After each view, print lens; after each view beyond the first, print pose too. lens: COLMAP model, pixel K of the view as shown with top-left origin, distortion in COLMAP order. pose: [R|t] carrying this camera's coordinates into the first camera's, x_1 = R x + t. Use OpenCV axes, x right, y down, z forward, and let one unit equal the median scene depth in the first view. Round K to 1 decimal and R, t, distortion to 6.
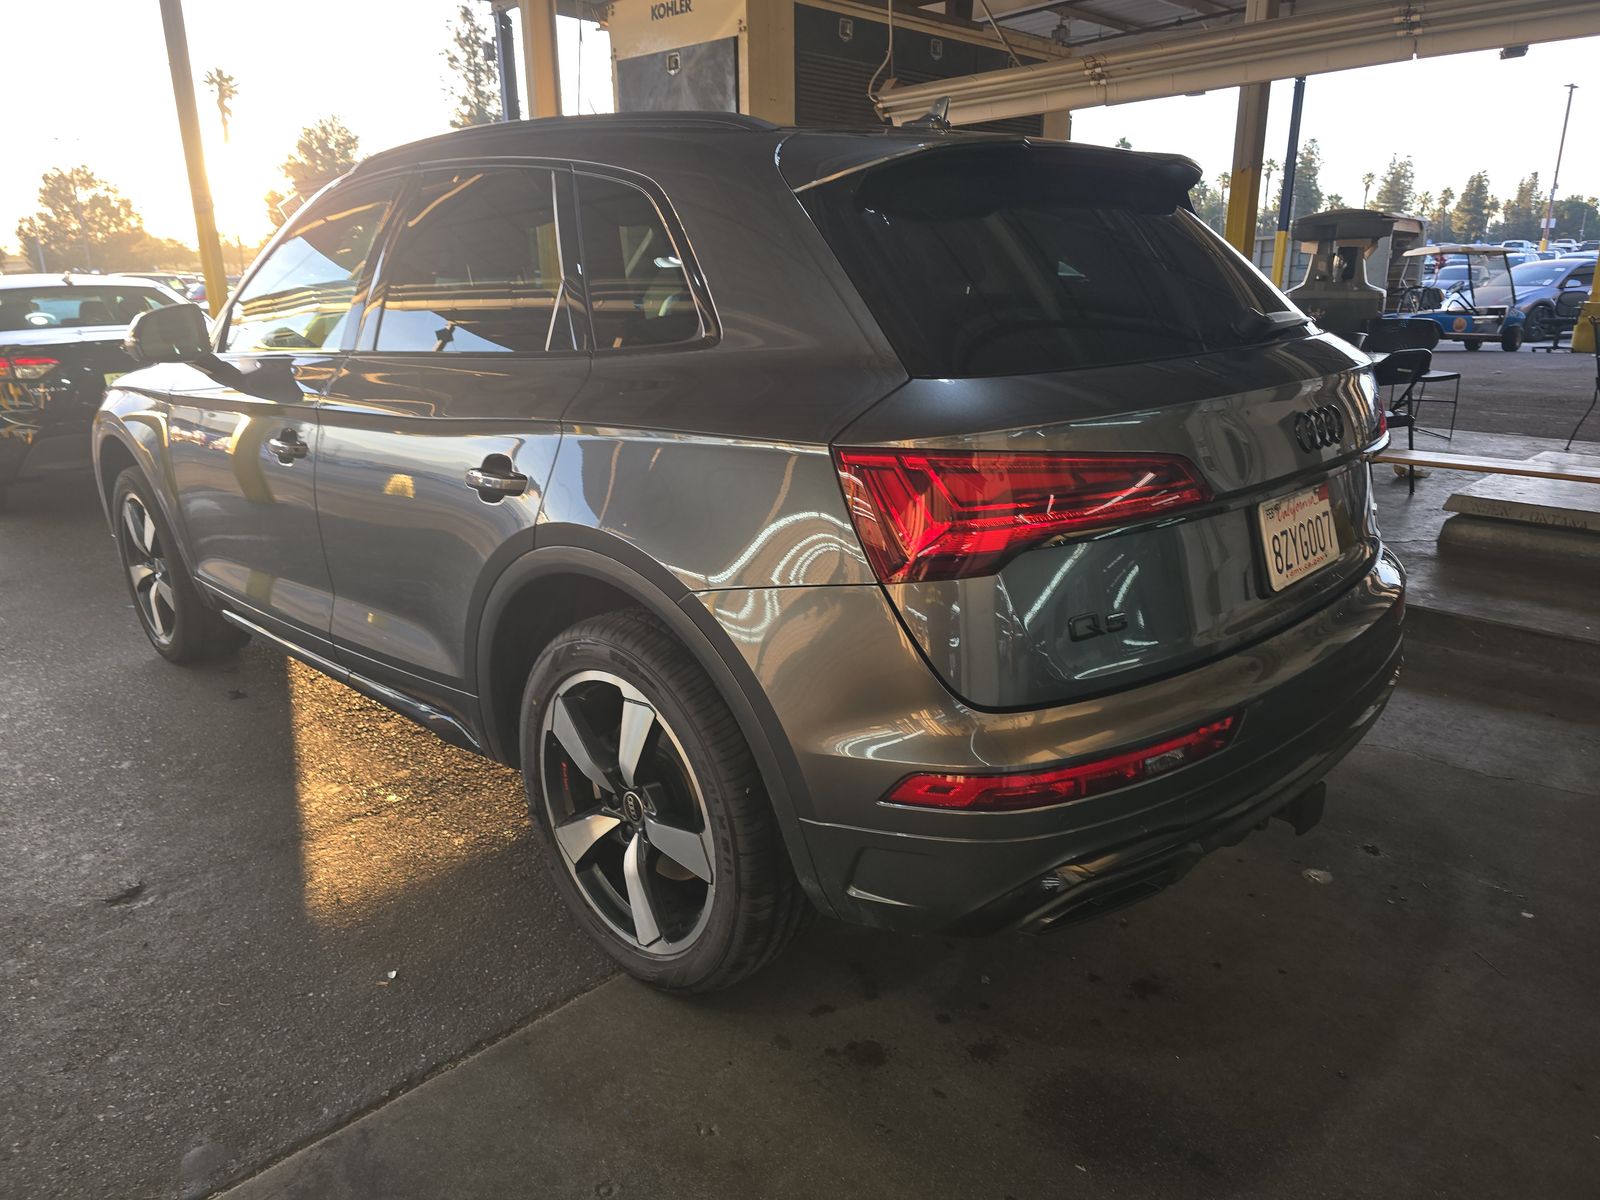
lens RADIAL K [[1057.4, 0, 802.5], [0, 1057.4, 601.7], [0, 0, 1]] dist [0.055854, -0.056927]
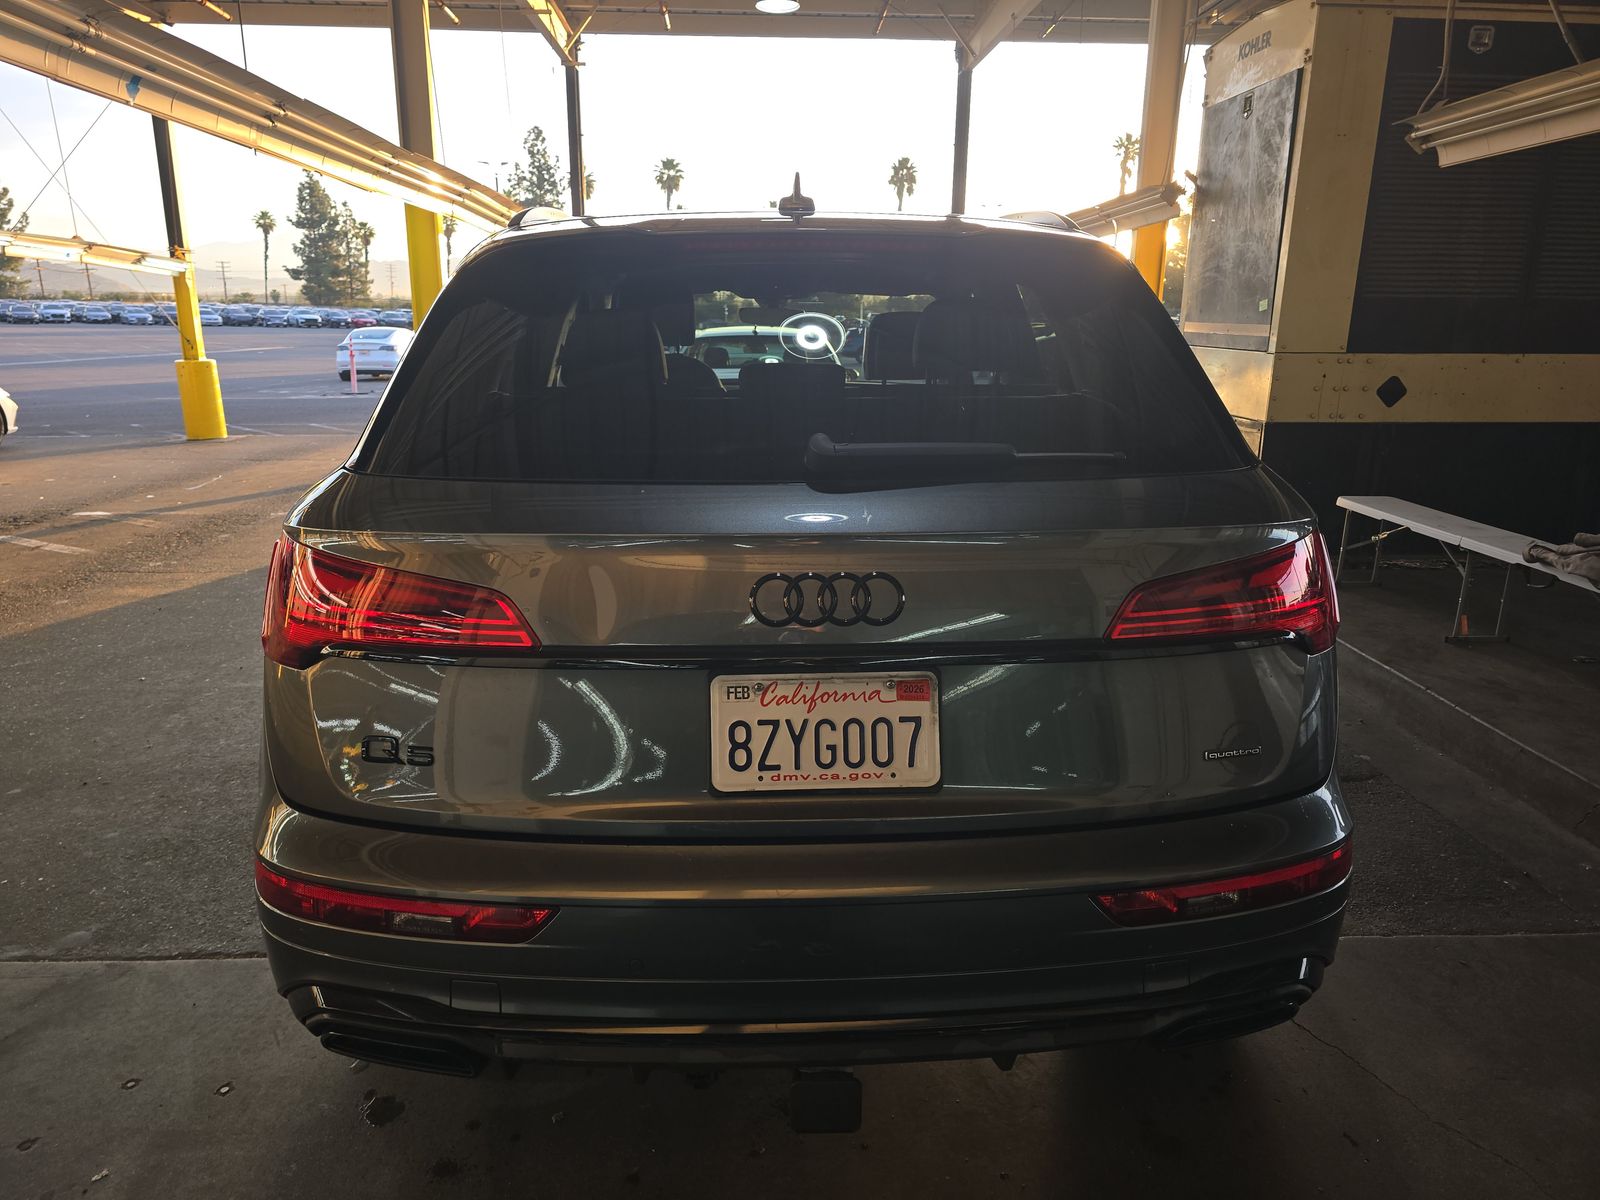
lens RADIAL K [[1057.4, 0, 802.5], [0, 1057.4, 601.7], [0, 0, 1]] dist [0.055854, -0.056927]
pose [[0.738133, 0.188697, -0.647729, 0.882156], [-0.214069, 0.975984, 0.040377, -0.172651], [0.639792, 0.108855, 0.760800, 0.398556]]
